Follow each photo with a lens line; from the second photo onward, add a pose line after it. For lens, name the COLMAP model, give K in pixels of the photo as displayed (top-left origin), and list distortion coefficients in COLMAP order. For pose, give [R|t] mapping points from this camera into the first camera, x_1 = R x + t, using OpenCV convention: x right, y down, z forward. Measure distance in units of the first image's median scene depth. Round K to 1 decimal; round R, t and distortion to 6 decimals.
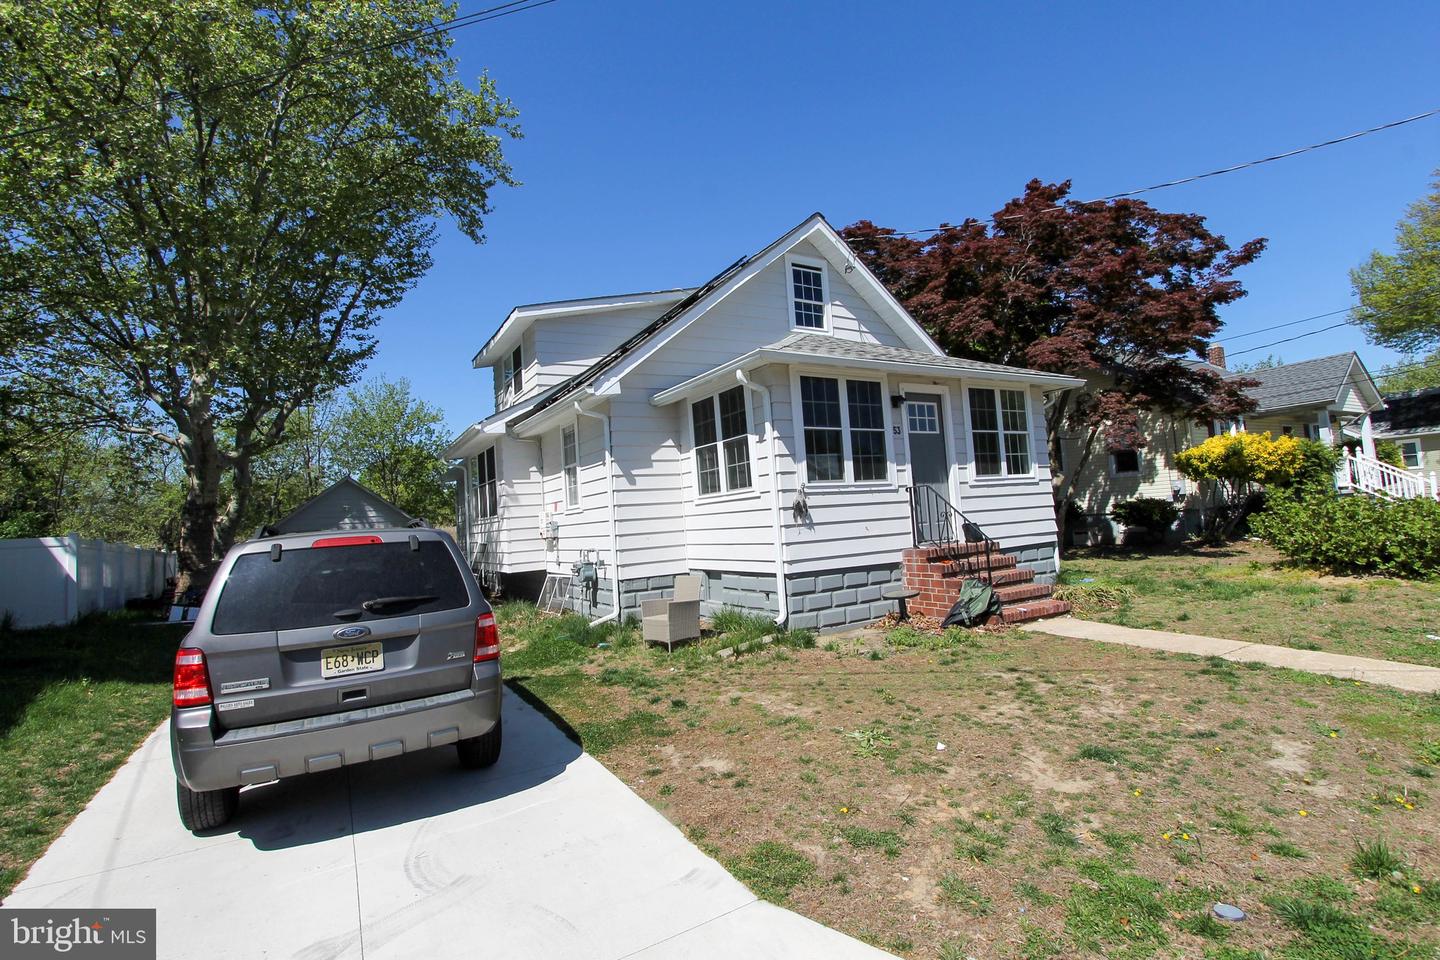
lens RADIAL K [[677.3, 0, 726.3], [0, 677.3, 479.3], [0, 0, 1]] dist [-0.015810, 0.002330]
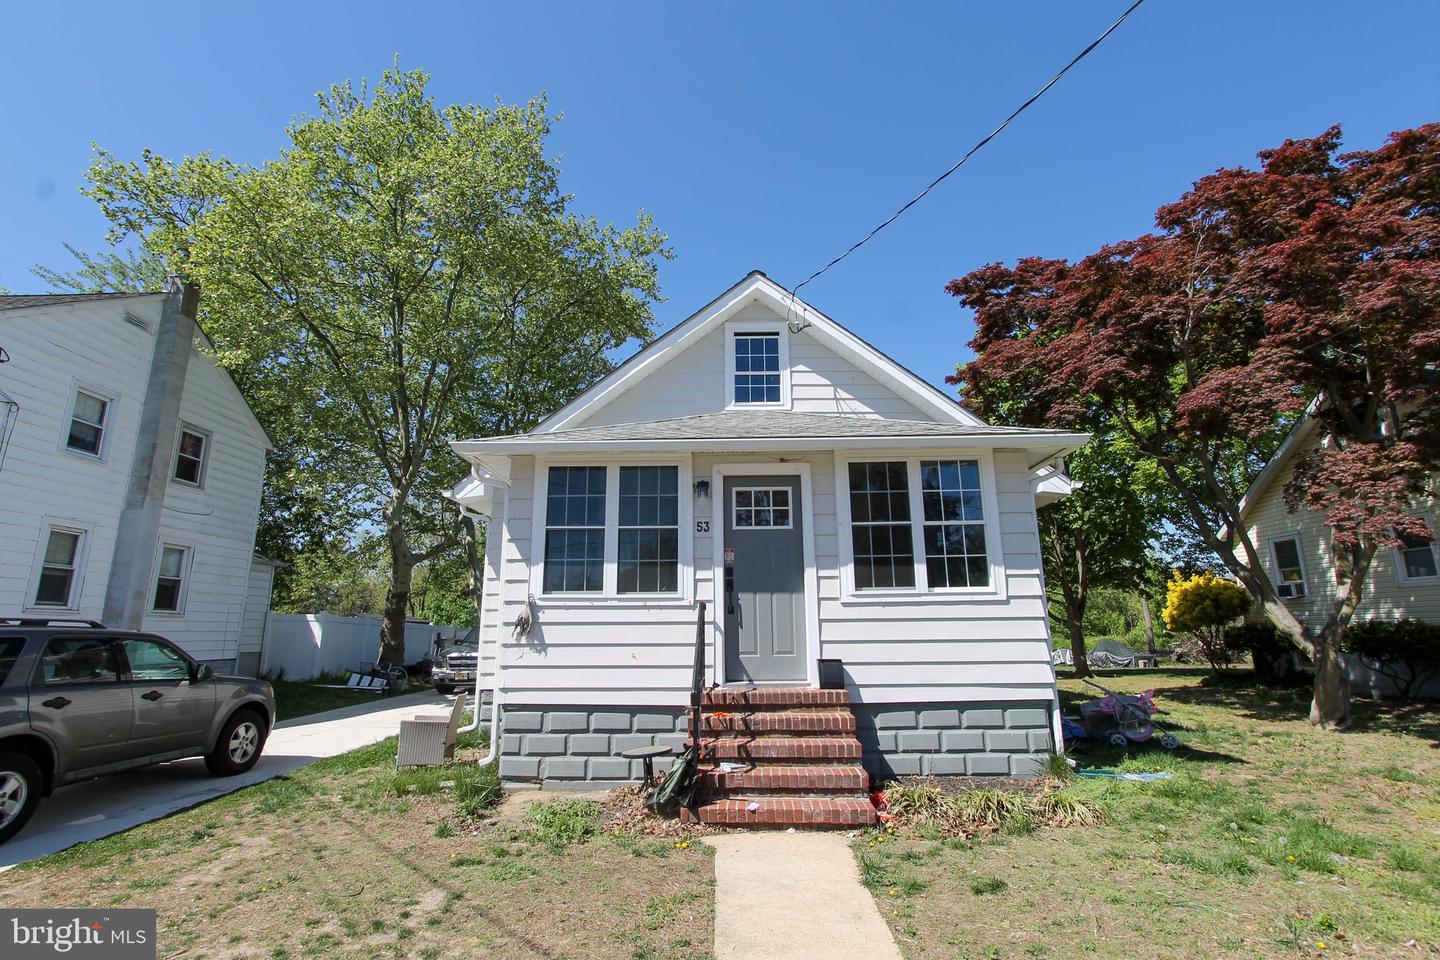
lens RADIAL K [[677.3, 0, 721.4], [0, 677.3, 479.8], [0, 0, 1]] dist [-0.015810, 0.002330]
pose [[0.841481, -0.060040, -0.536941, 0.724000], [-0.013090, 0.991249, -0.131356, -0.025974], [0.540129, 0.117562, 0.833331, 0.393835]]
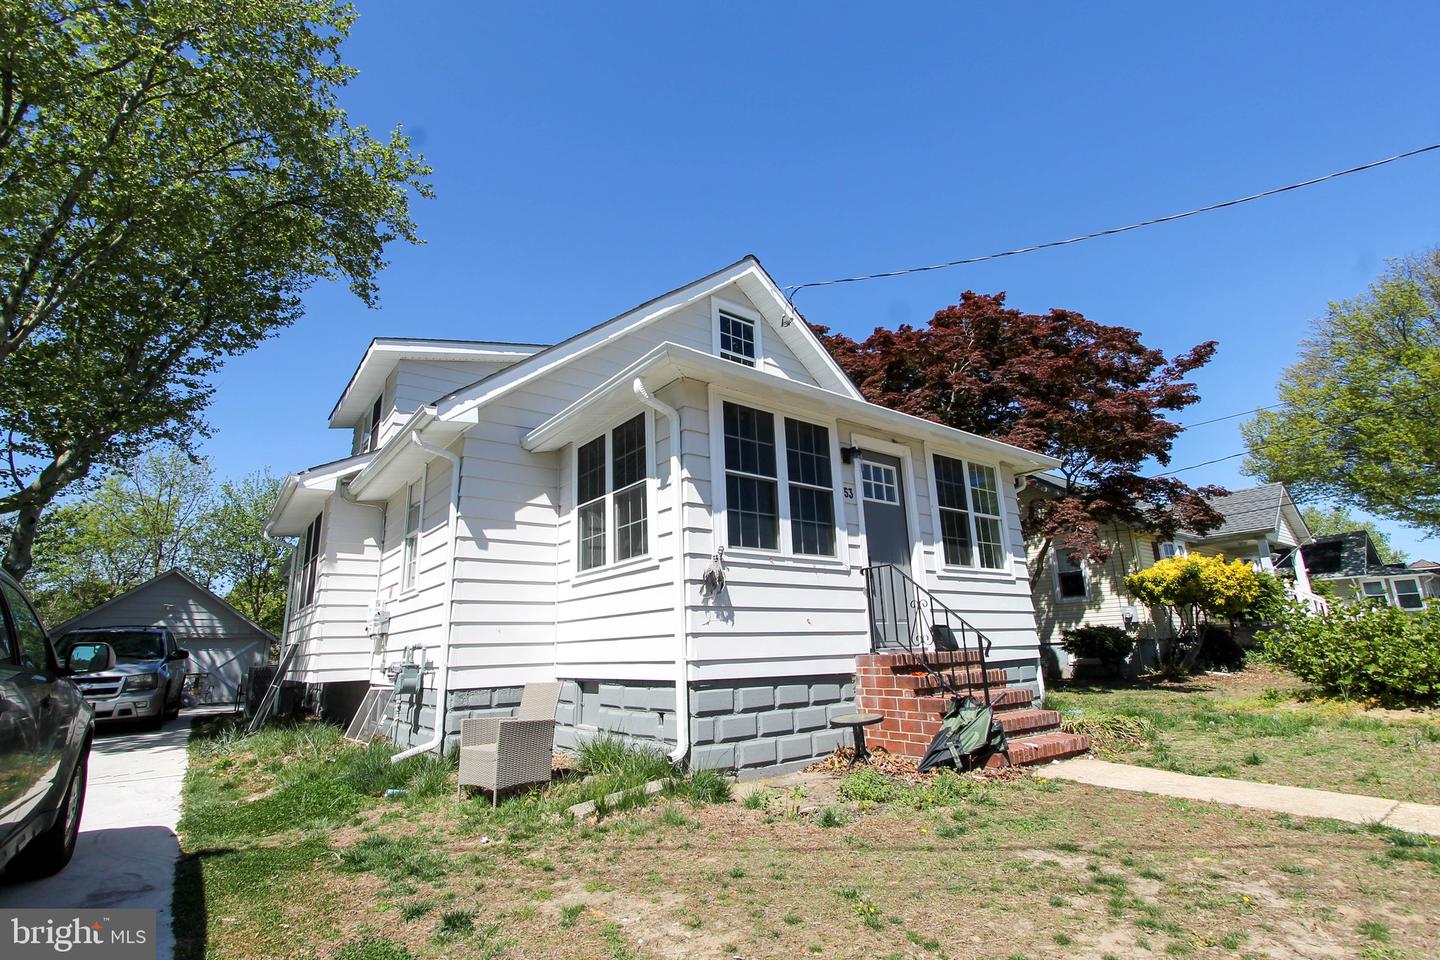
lens RADIAL K [[677.3, 0, 725.0], [0, 677.3, 478.7], [0, 0, 1]] dist [-0.015810, 0.002330]
pose [[0.992592, 0.060291, 0.105483, 0.037833], [-0.038779, 0.979990, -0.195231, 0.068624], [-0.115143, 0.189694, 0.975068, 0.296113]]
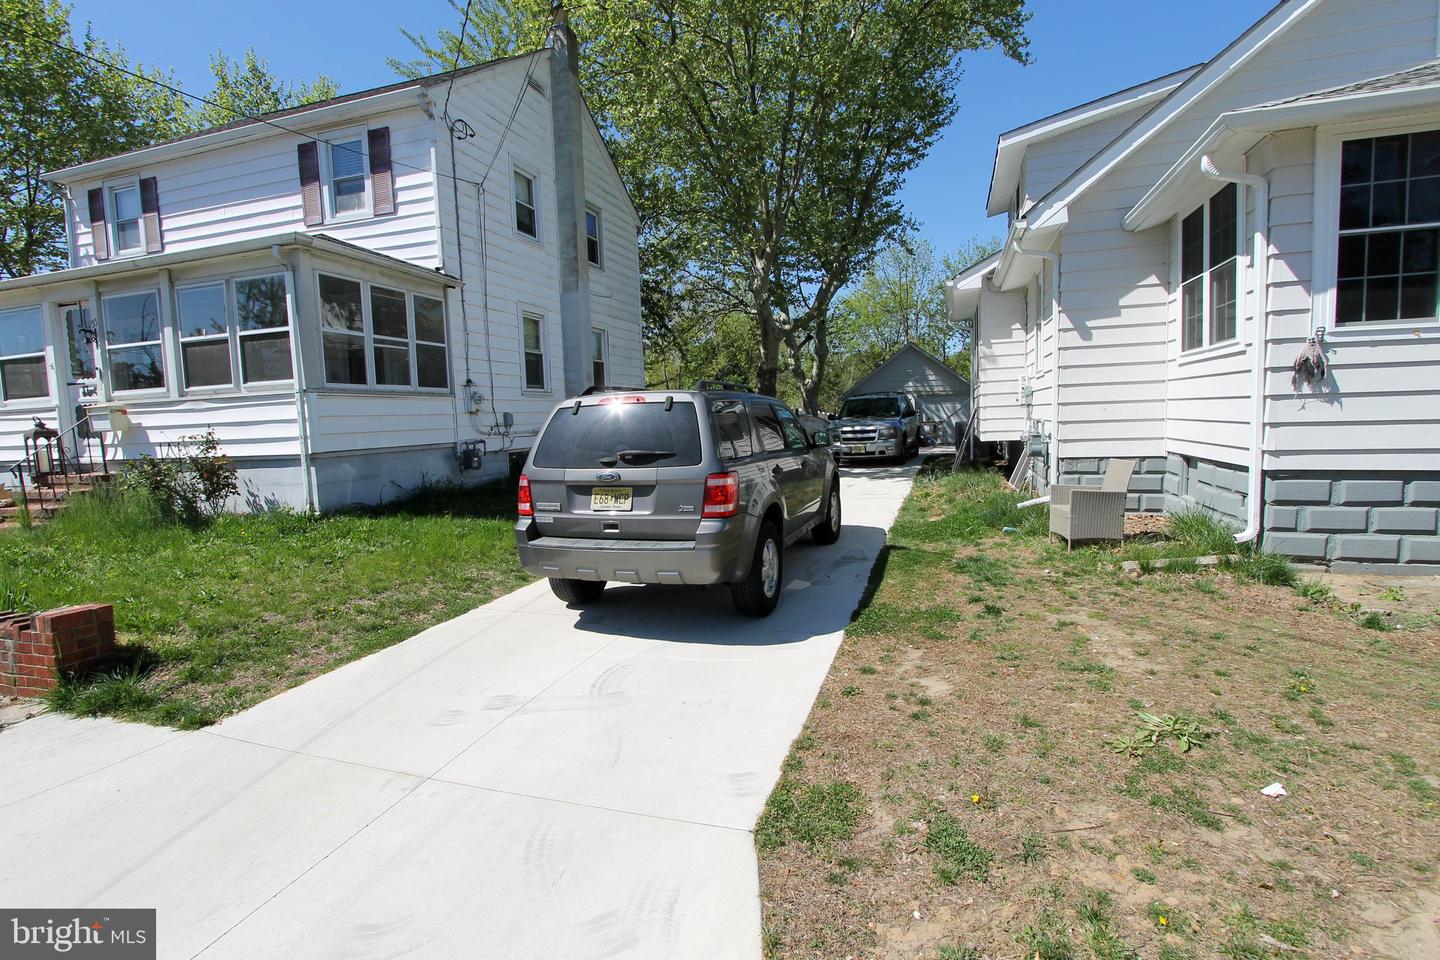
lens RADIAL K [[677.3, 0, 721.3], [0, 677.3, 477.4], [0, 0, 1]] dist [-0.015810, 0.002330]
pose [[0.650733, 0.111188, -0.751122, 0.217661], [0.038665, 0.983085, 0.179023, 0.009176], [0.758322, -0.145538, 0.635427, 0.173367]]
